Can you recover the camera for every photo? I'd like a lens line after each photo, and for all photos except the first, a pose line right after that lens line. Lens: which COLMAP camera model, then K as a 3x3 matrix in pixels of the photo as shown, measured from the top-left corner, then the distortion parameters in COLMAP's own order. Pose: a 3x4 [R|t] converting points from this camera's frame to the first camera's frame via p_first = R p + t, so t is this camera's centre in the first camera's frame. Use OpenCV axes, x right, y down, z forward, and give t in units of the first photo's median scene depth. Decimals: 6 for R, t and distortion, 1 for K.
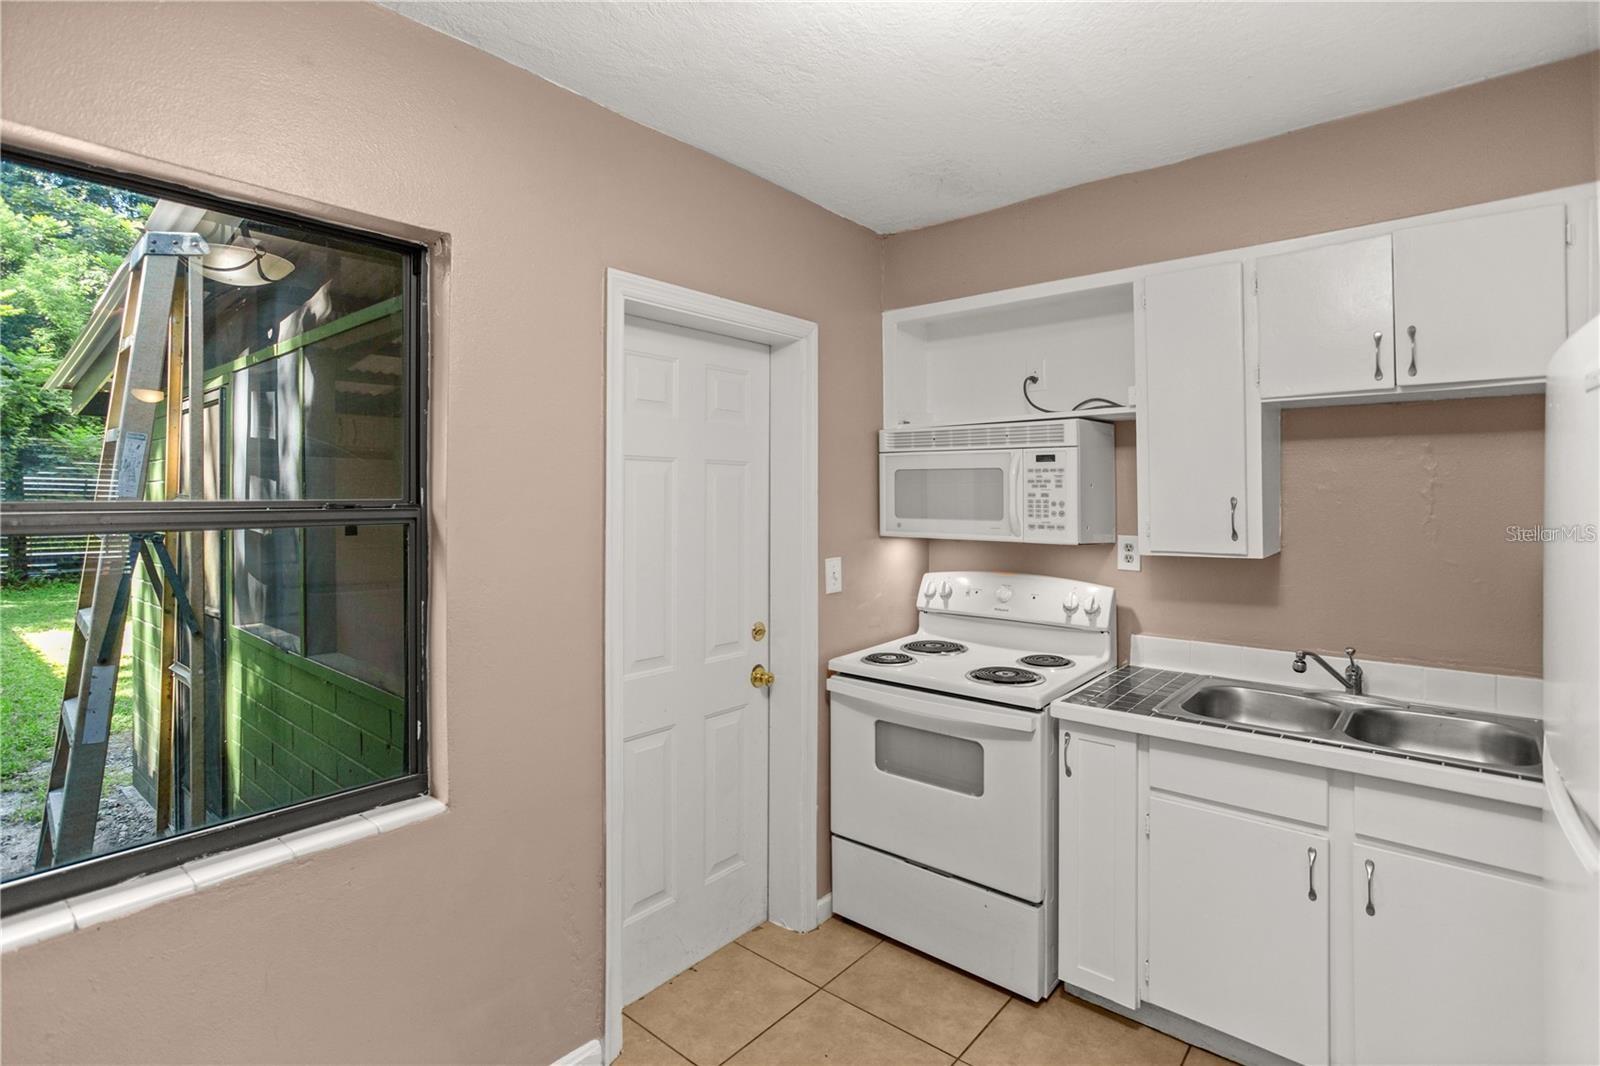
lens RADIAL K [[777.7, 0, 808.8], [0, 777.7, 485.9], [0, 0, 1]] dist [-0.042245, 0.020539]
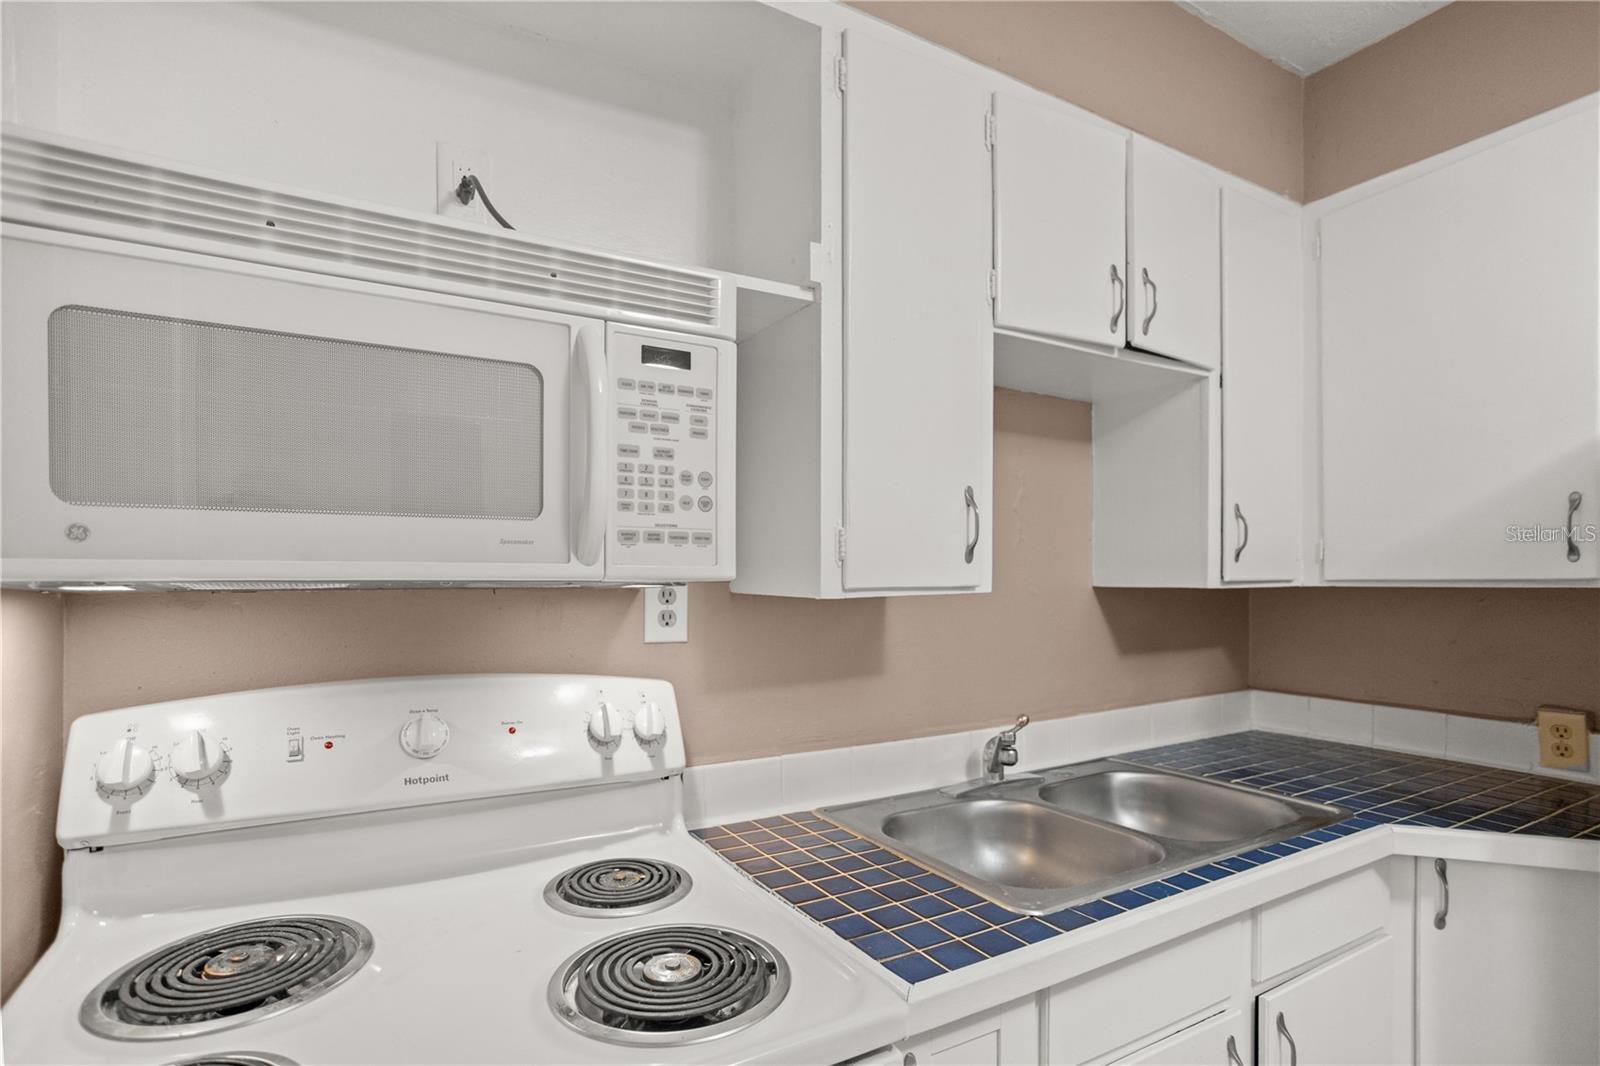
lens RADIAL K [[777.7, 0, 789.8], [0, 777.7, 591.8], [0, 0, 1]] dist [-0.042245, 0.020539]
pose [[0.356633, -0.015798, 0.934111, -0.030491], [-0.003429, 0.999828, 0.018219, 0.072069], [-0.934238, -0.009701, 0.356518, 0.799179]]
